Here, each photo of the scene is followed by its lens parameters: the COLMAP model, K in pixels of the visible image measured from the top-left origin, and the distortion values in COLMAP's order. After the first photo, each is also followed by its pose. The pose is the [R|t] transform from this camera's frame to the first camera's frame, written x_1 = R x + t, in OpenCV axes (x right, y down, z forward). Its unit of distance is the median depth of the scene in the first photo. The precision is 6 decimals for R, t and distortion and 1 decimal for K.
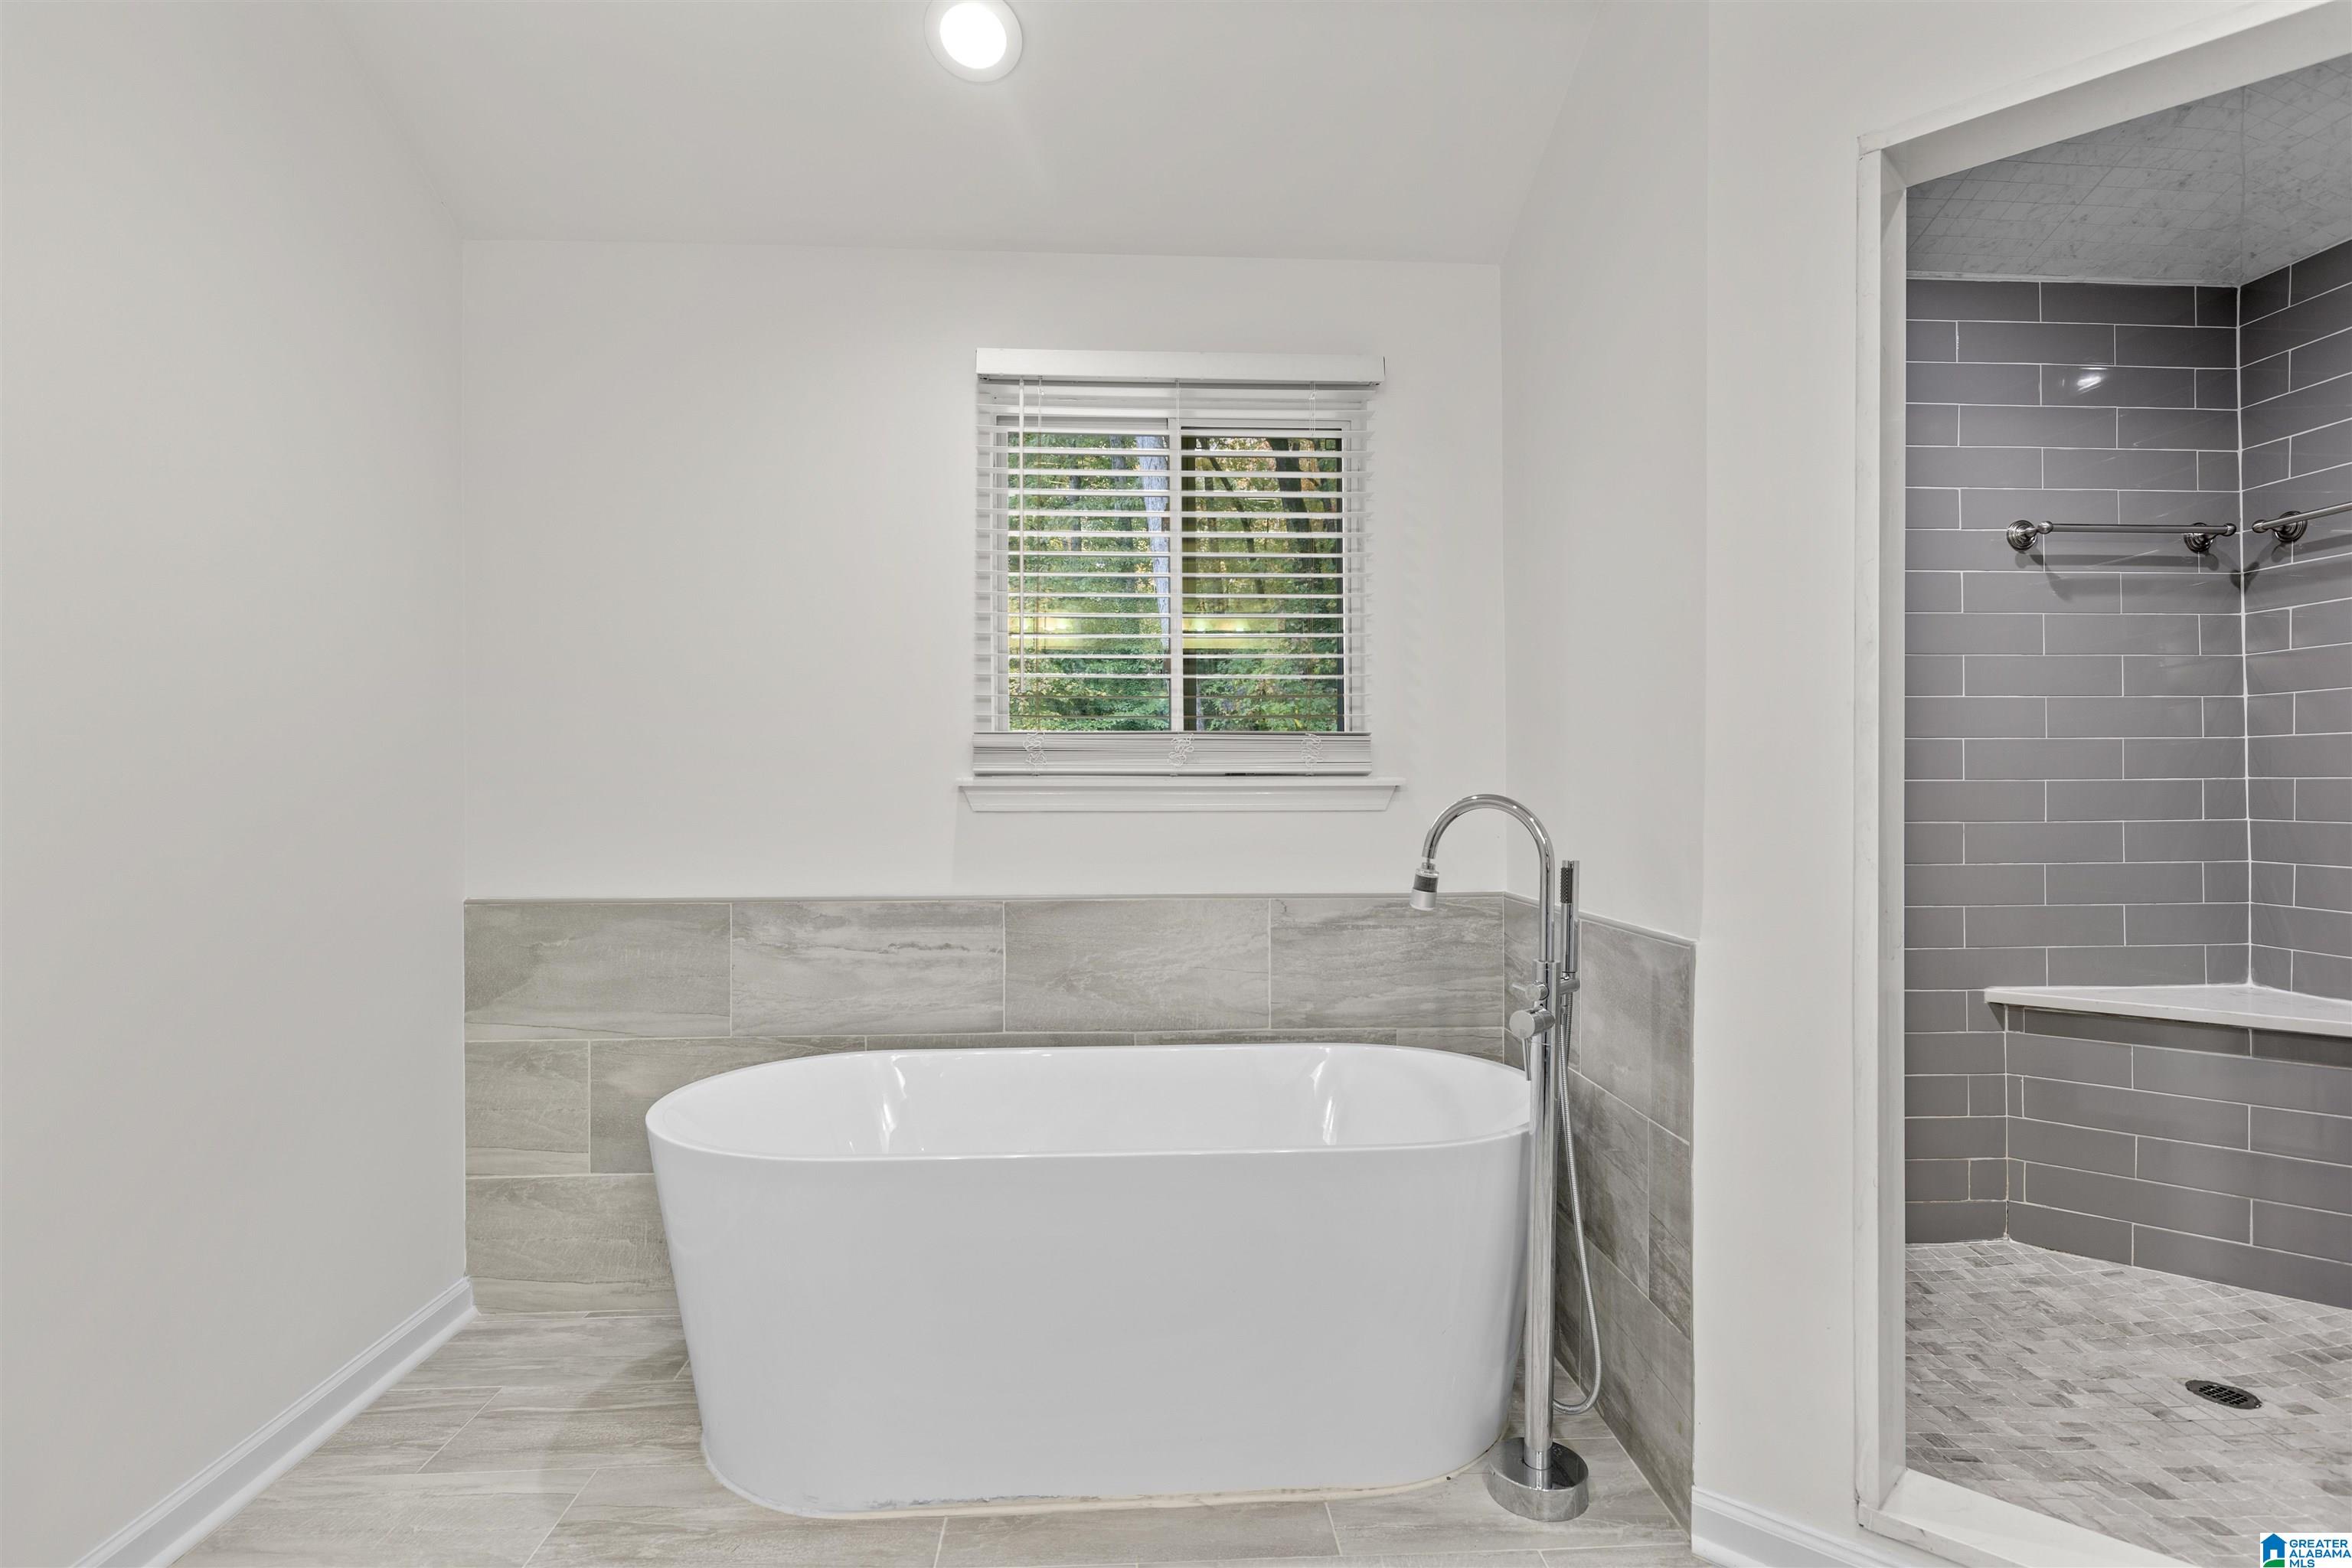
lens RADIAL K [[1203.0, 0, 1177.0], [0, 1203.0, 790.9], [0, 0, 1]] dist [-0.001216, -0.000605]
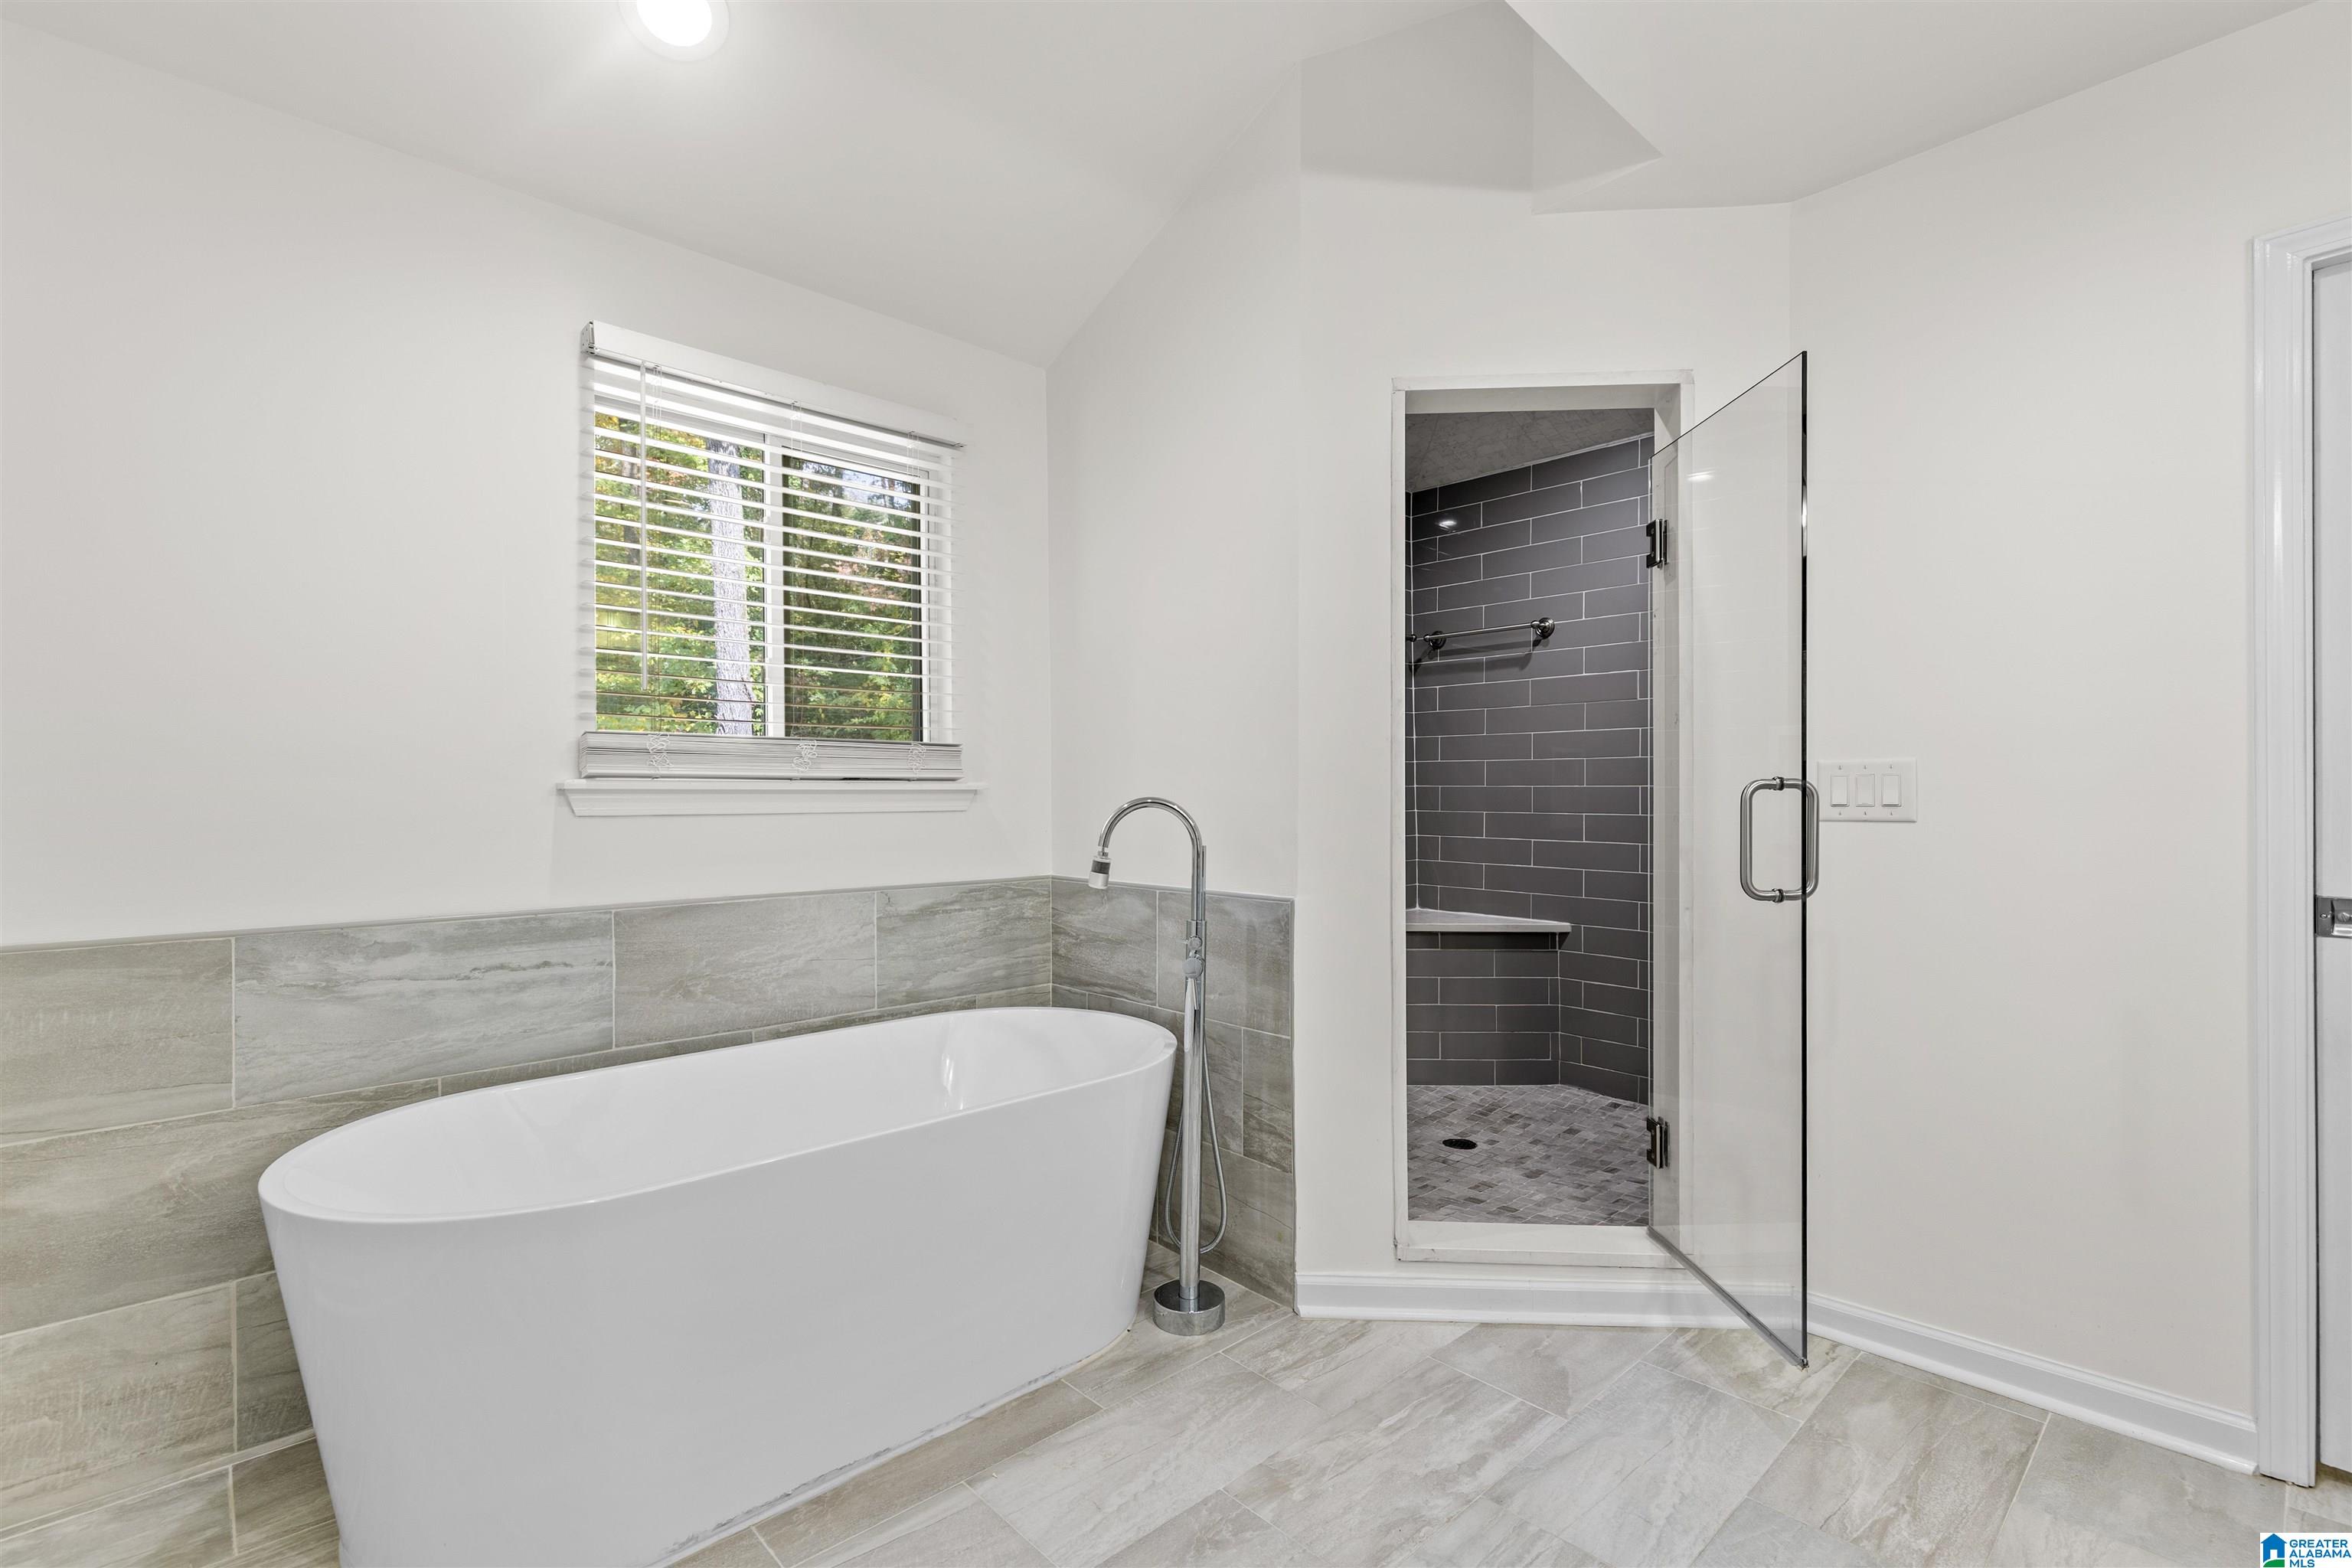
lens RADIAL K [[1072.1, 0, 1177.6], [0, 1072.1, 791.9], [0, 0, 1]] dist [0.003329, 0.000532]
pose [[0.765116, 0.000501, 0.643893, -0.349859], [-0.000194, 1.000000, -0.000548, -0.001417], [-0.643893, 0.000294, 0.765116, 0.067436]]
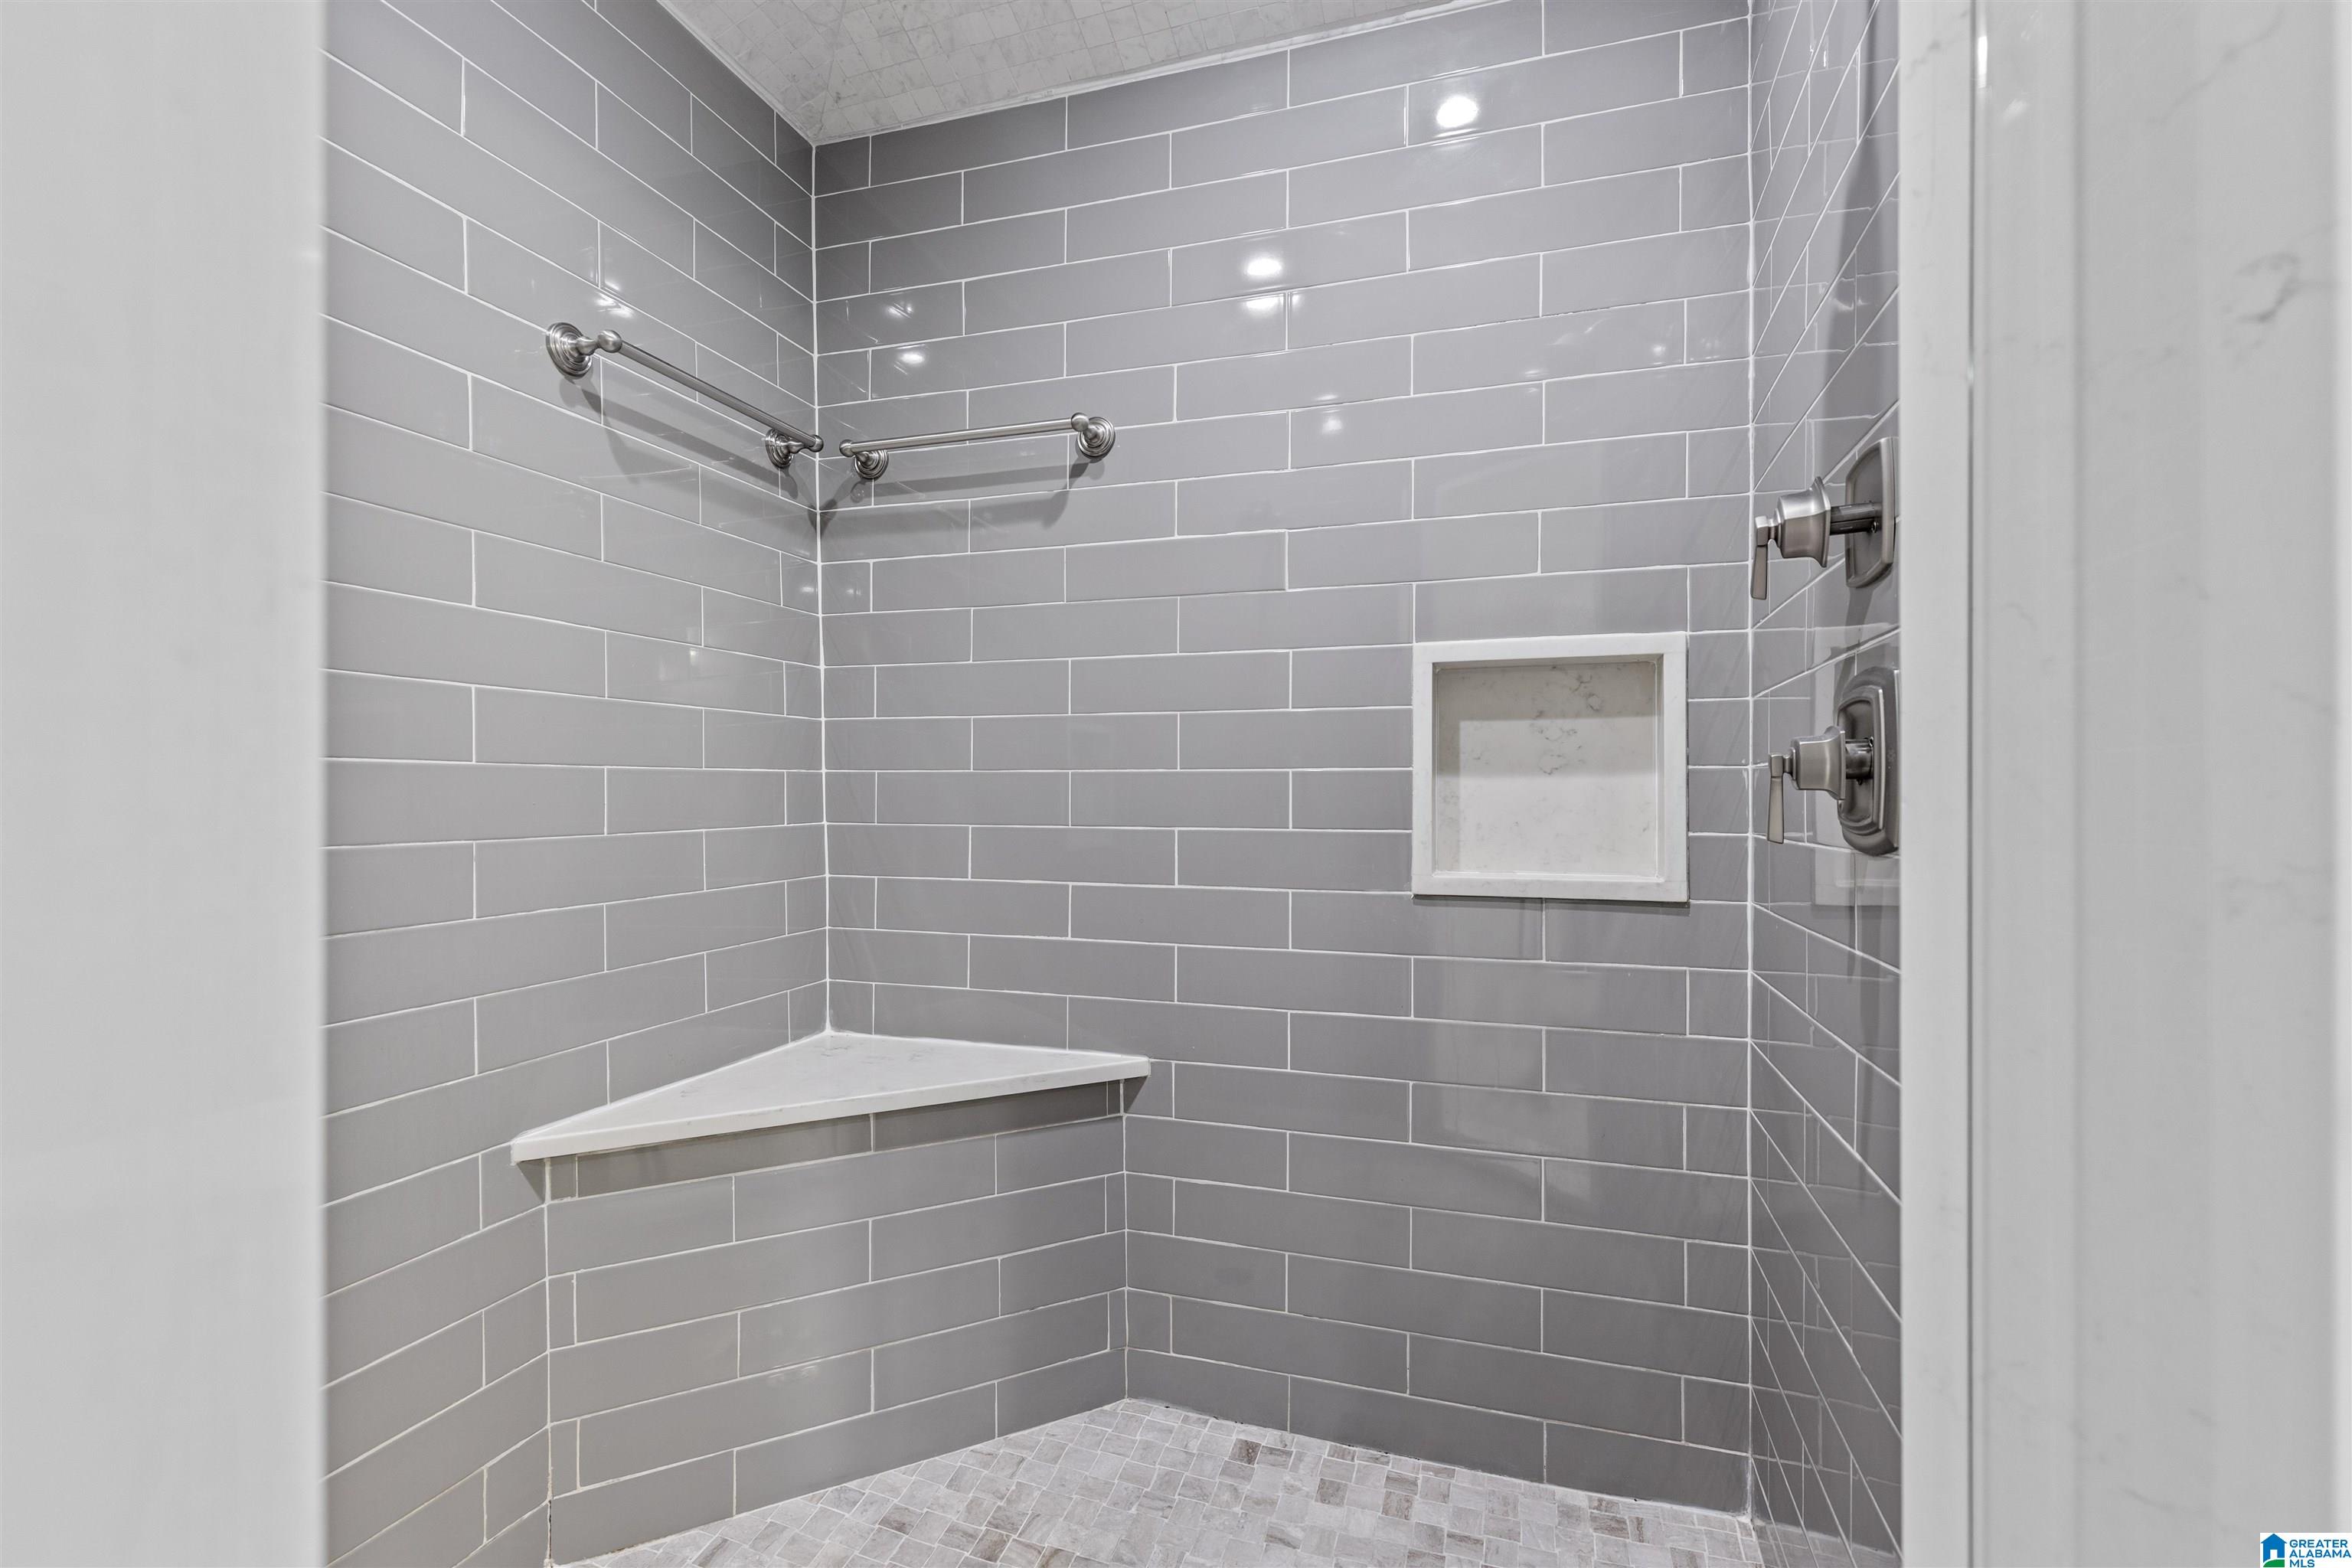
lens RADIAL K [[1072.1, 0, 1175.4], [0, 1072.1, 797.3], [0, 0, 1]] dist [0.003329, 0.000532]
pose [[0.367830, -0.000608, 0.929893, 0.335510], [0.000210, 1.000000, 0.000571, 0.006624], [-0.929893, -0.000015, 0.367830, 0.551916]]
